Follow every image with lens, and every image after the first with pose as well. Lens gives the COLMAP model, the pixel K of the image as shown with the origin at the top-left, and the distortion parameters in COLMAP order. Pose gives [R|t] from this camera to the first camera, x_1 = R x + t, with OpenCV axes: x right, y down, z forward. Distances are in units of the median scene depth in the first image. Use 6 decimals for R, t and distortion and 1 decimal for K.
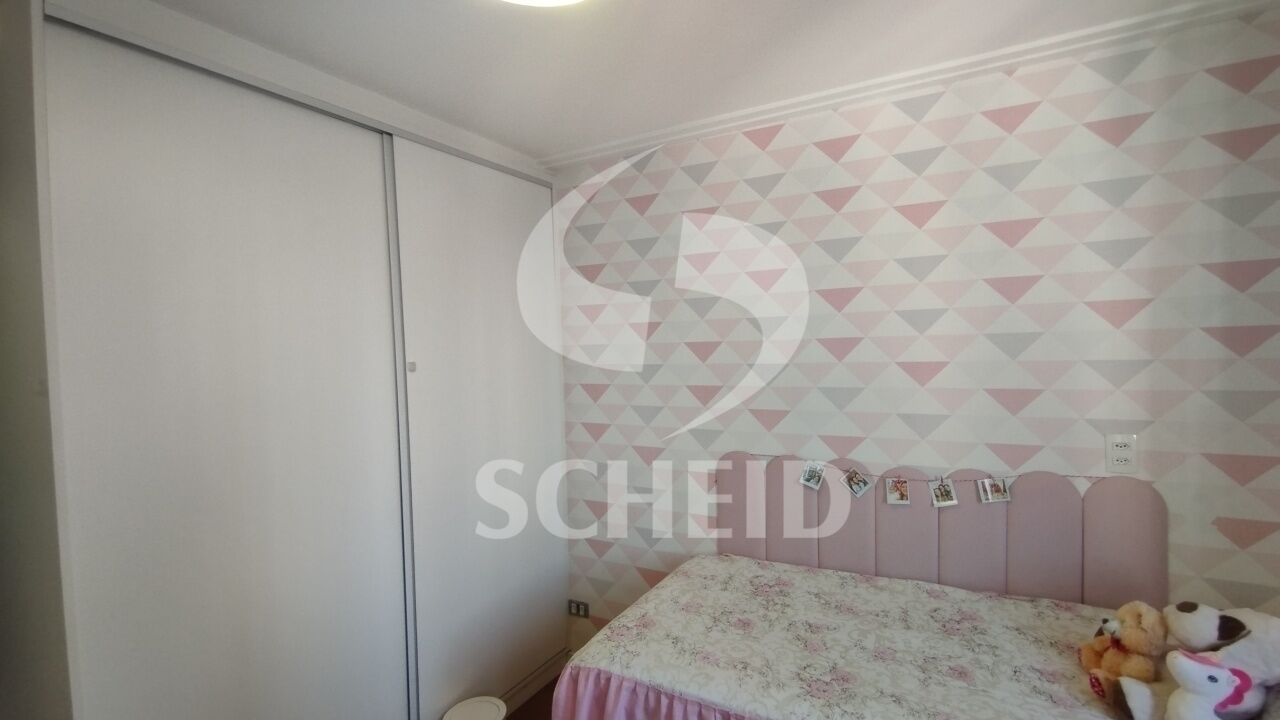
lens RADIAL K [[585.8, 0, 682.6], [0, 585.8, 366.4], [0, 0, 1]] dist [-0.002232, 0.000141]
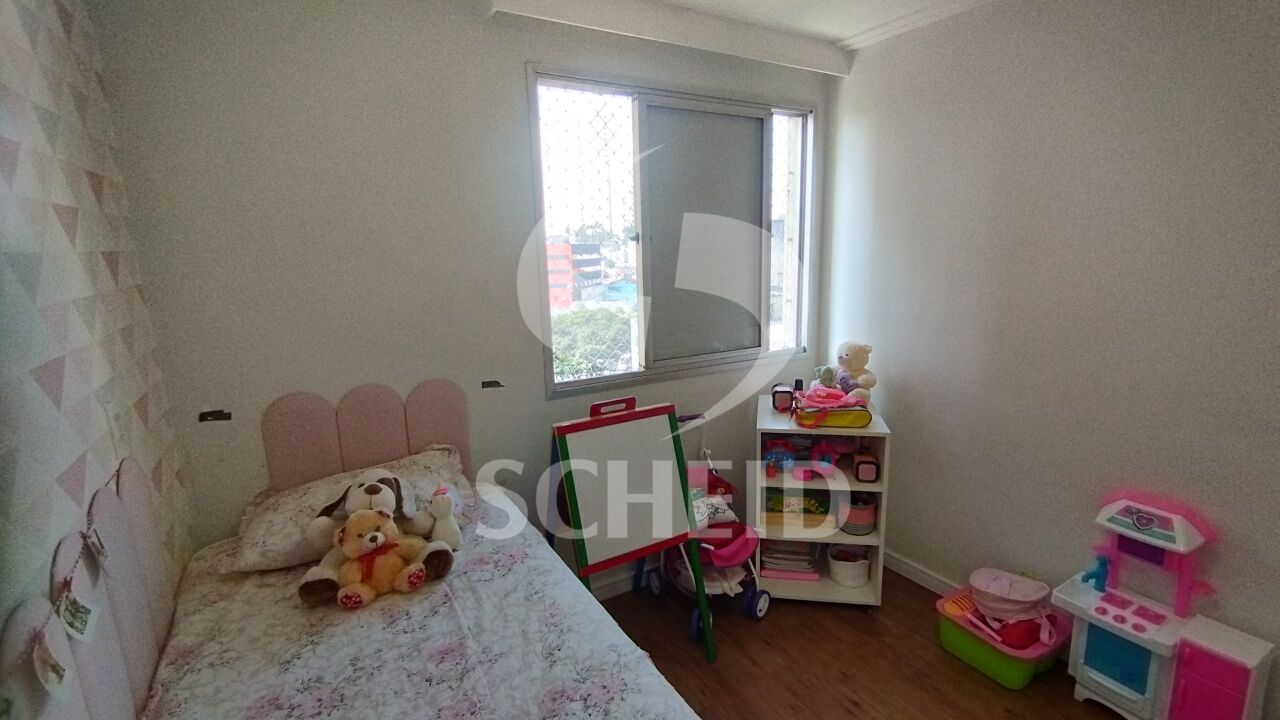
lens RADIAL K [[601.3, 0, 657.0], [0, 601.3, 365.0], [0, 0, 1]] dist [0.000118, -0.000309]
pose [[-0.843818, -0.067619, 0.532352, -0.176029], [0.057427, 0.974954, 0.214864, -0.043989], [-0.533547, 0.211877, -0.818801, 1.159834]]
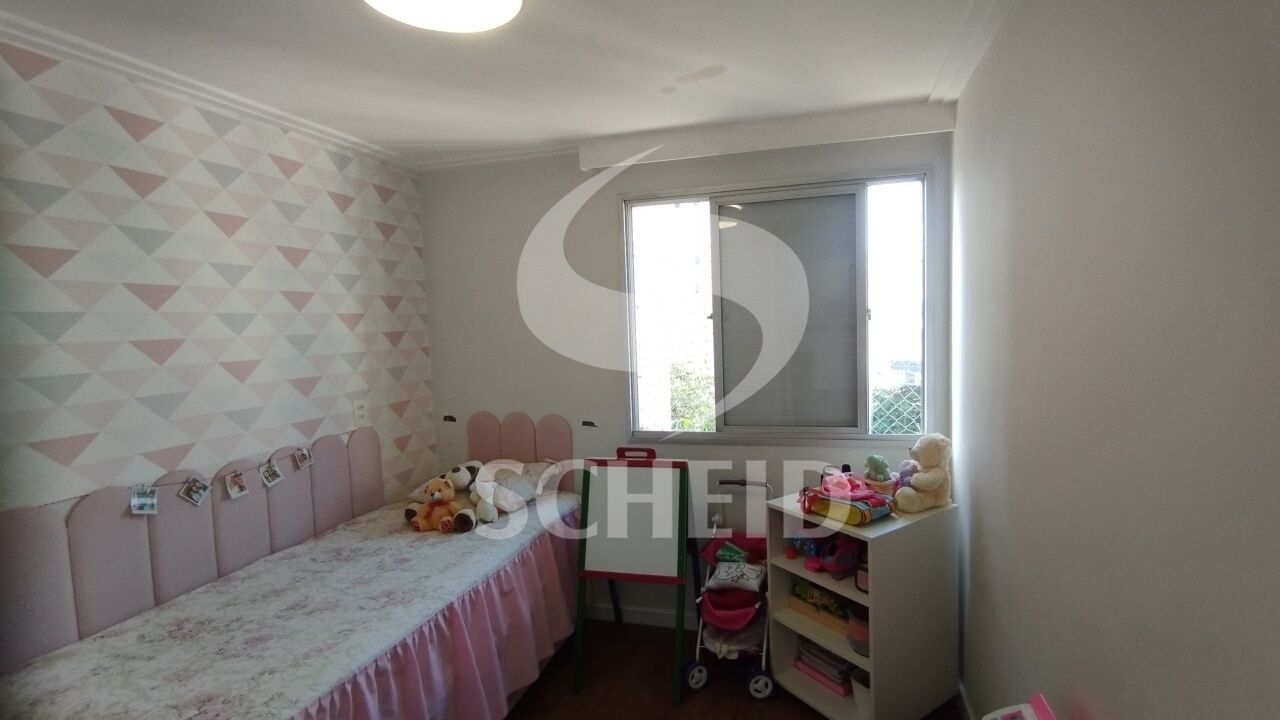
lens RADIAL K [[585.8, 0, 645.8], [0, 585.8, 363.9], [0, 0, 1]] dist [-0.002232, 0.000141]
pose [[-0.173924, -0.038035, 0.984024, -0.853639], [0.072636, 0.996036, 0.051338, -0.003773], [-0.982077, 0.080405, -0.170472, 0.480471]]
